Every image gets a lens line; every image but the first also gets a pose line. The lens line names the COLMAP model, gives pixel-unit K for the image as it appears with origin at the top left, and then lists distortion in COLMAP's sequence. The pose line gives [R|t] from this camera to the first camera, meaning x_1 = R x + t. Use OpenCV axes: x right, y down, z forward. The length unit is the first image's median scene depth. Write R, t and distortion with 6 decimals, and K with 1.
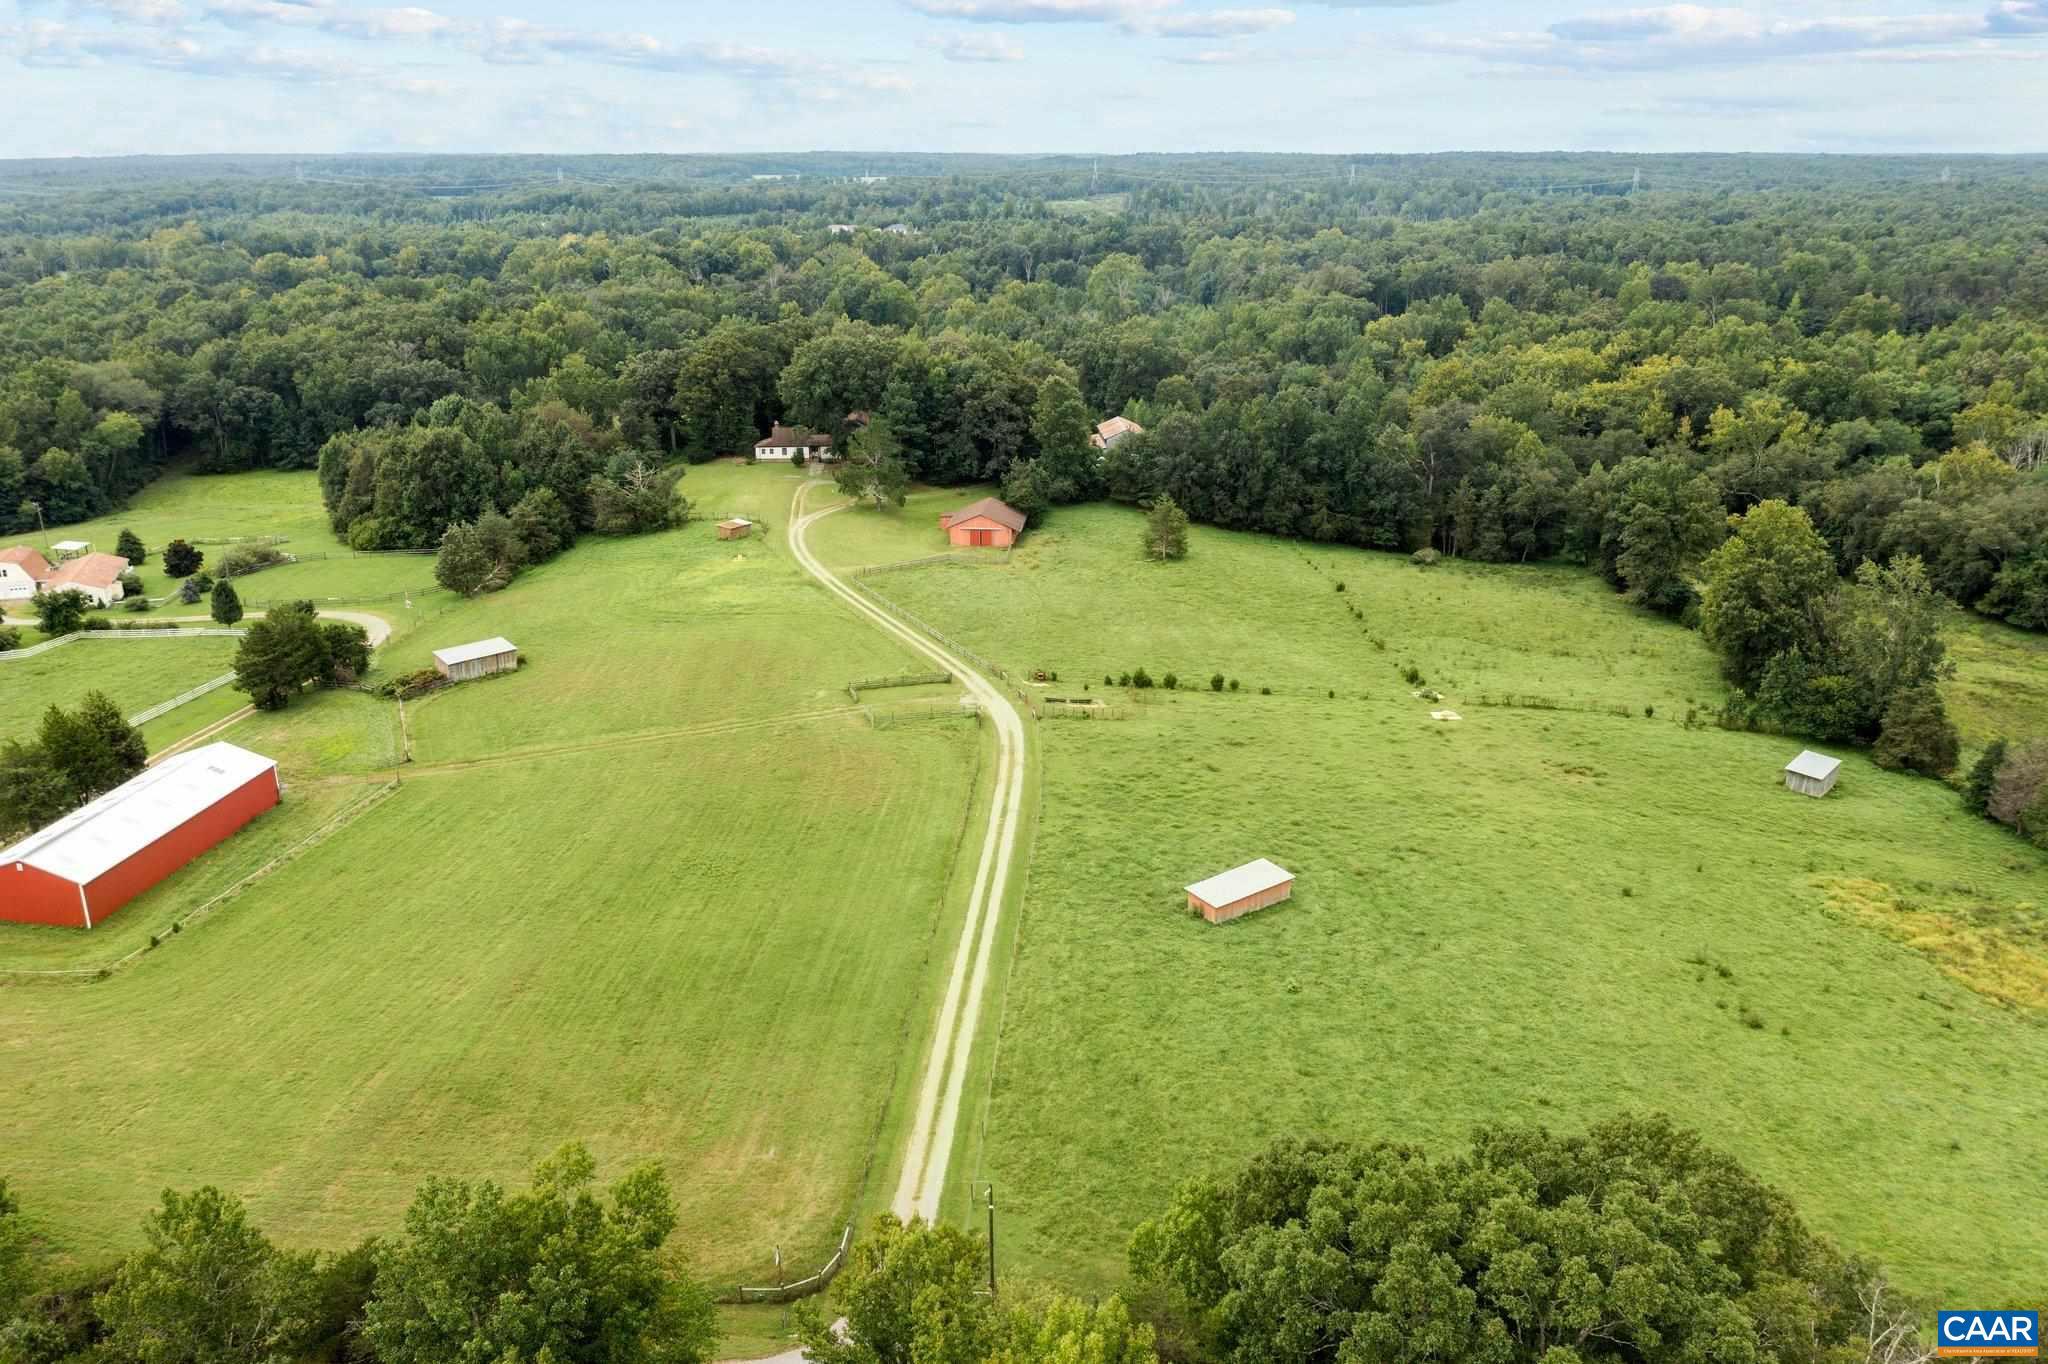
lens RADIAL K [[1691.5, 0, 1024.0], [0, 1691.5, 682.0], [0, 0, 1]] dist [-0.050286, -0.000860]
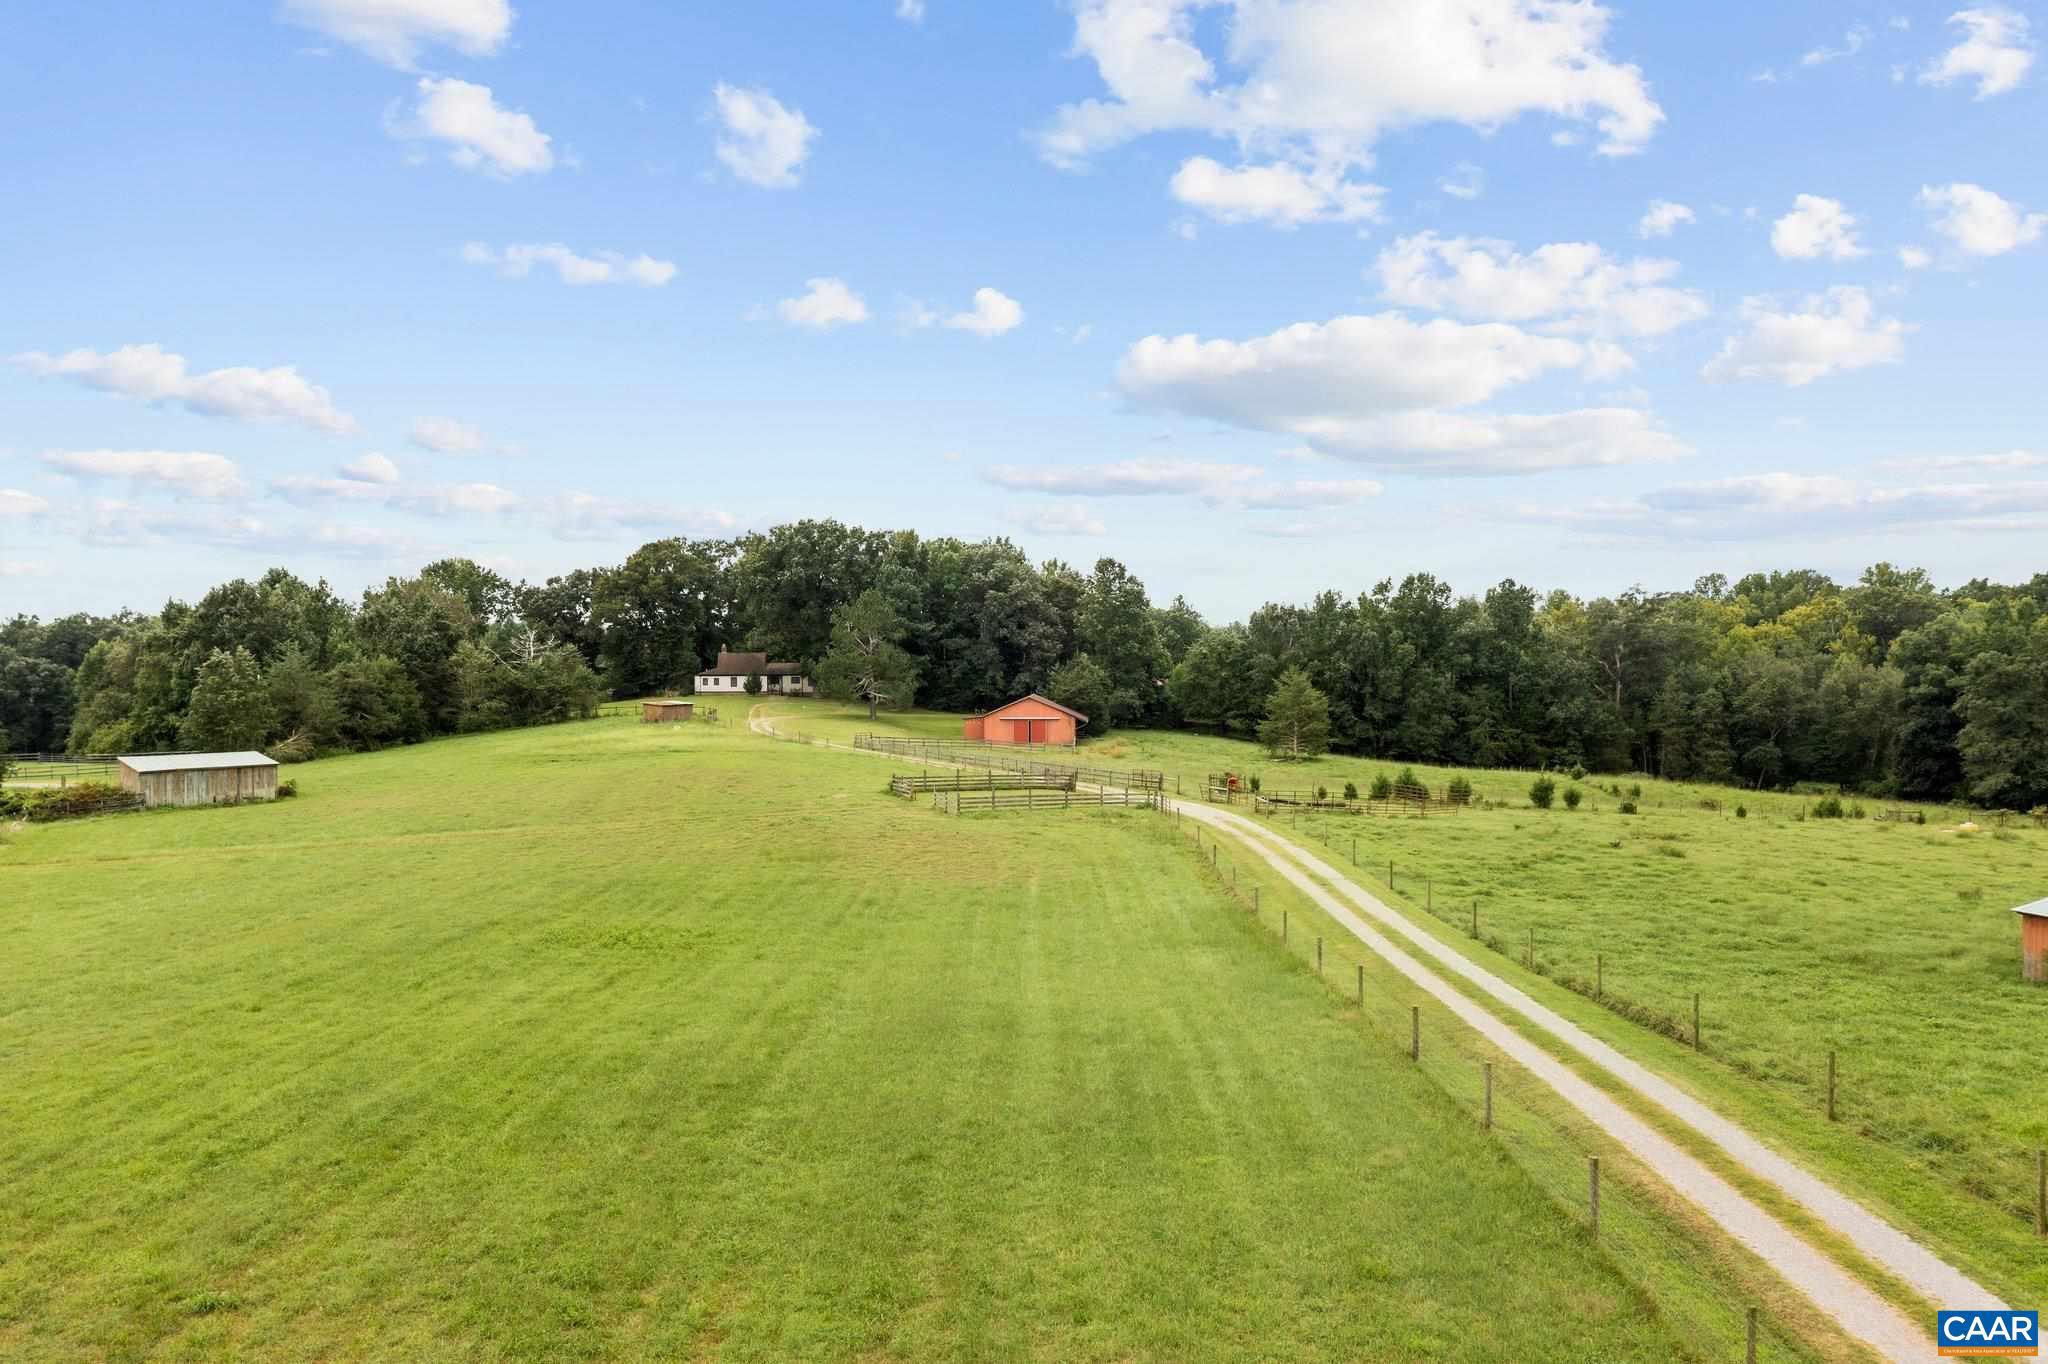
lens RADIAL K [[1627.4, 0, 1024.0], [0, 1627.4, 682.0], [0, 0, 1]] dist [-0.030767, 0.000075]
pose [[0.998102, 0.000765, 0.061579, -0.063387], [0.017556, 0.954897, -0.296418, 0.084114], [-0.059028, 0.296937, 0.953071, 0.336189]]
